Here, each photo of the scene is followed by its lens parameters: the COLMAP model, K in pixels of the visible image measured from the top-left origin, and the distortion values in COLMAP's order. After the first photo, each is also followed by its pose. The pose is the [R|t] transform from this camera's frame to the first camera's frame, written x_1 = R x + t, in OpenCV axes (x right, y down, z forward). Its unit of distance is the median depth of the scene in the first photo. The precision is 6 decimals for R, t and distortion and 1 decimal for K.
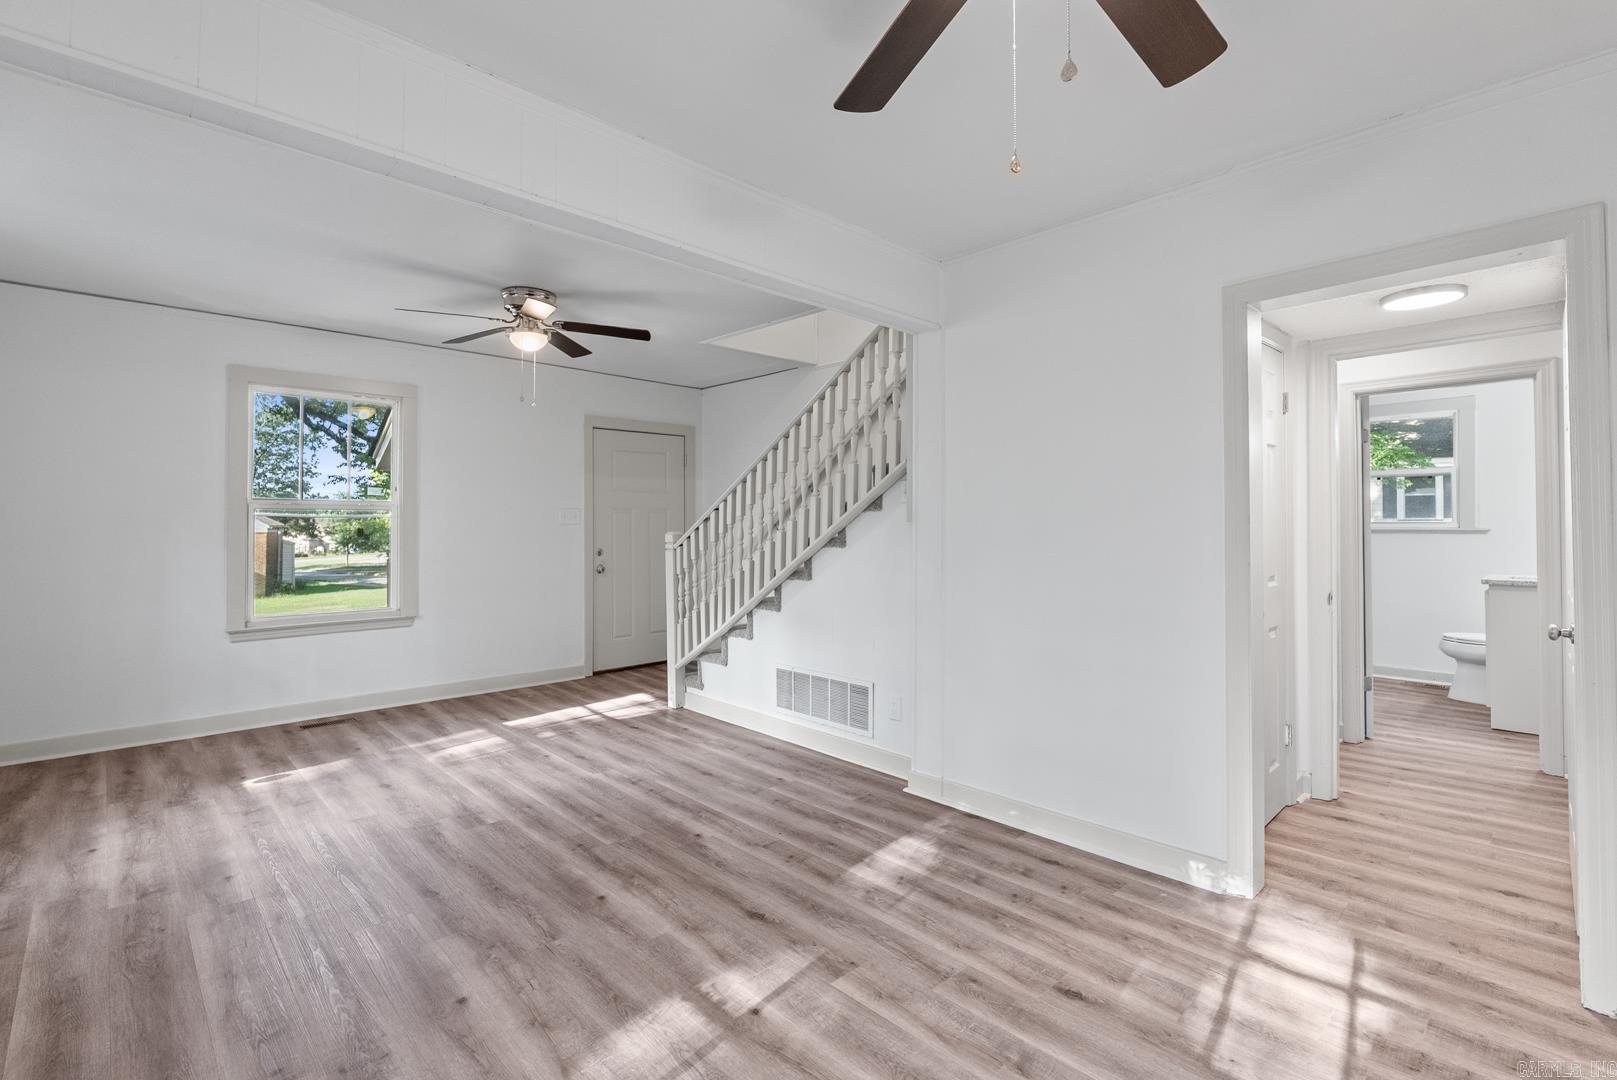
lens RADIAL K [[731.0, 0, 804.1], [0, 731.0, 532.2], [0, 0, 1]] dist [-0.005723, 0.000885]
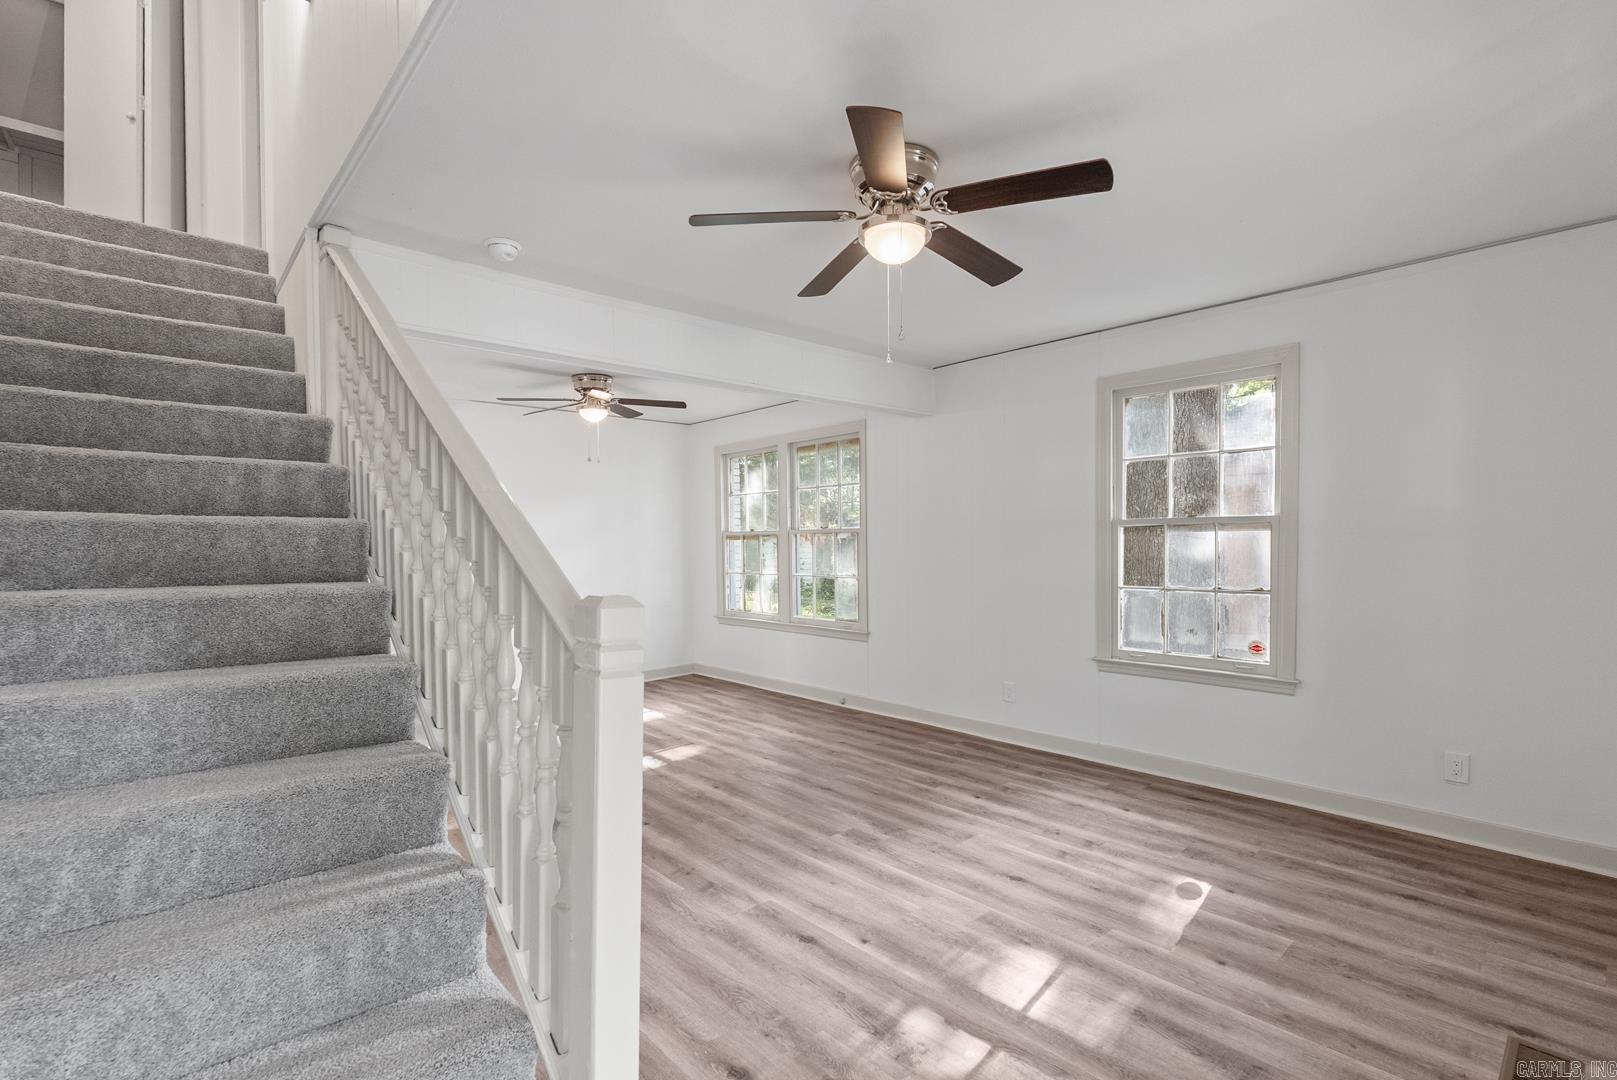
lens RADIAL K [[731.0, 0, 812.4], [0, 731.0, 545.9], [0, 0, 1]] dist [-0.005723, 0.000885]
pose [[-0.999723, 0.004980, 0.022986, -0.412076], [0.005140, 0.999963, 0.006899, -0.030257], [-0.022951, 0.007016, -0.999712, 2.025247]]
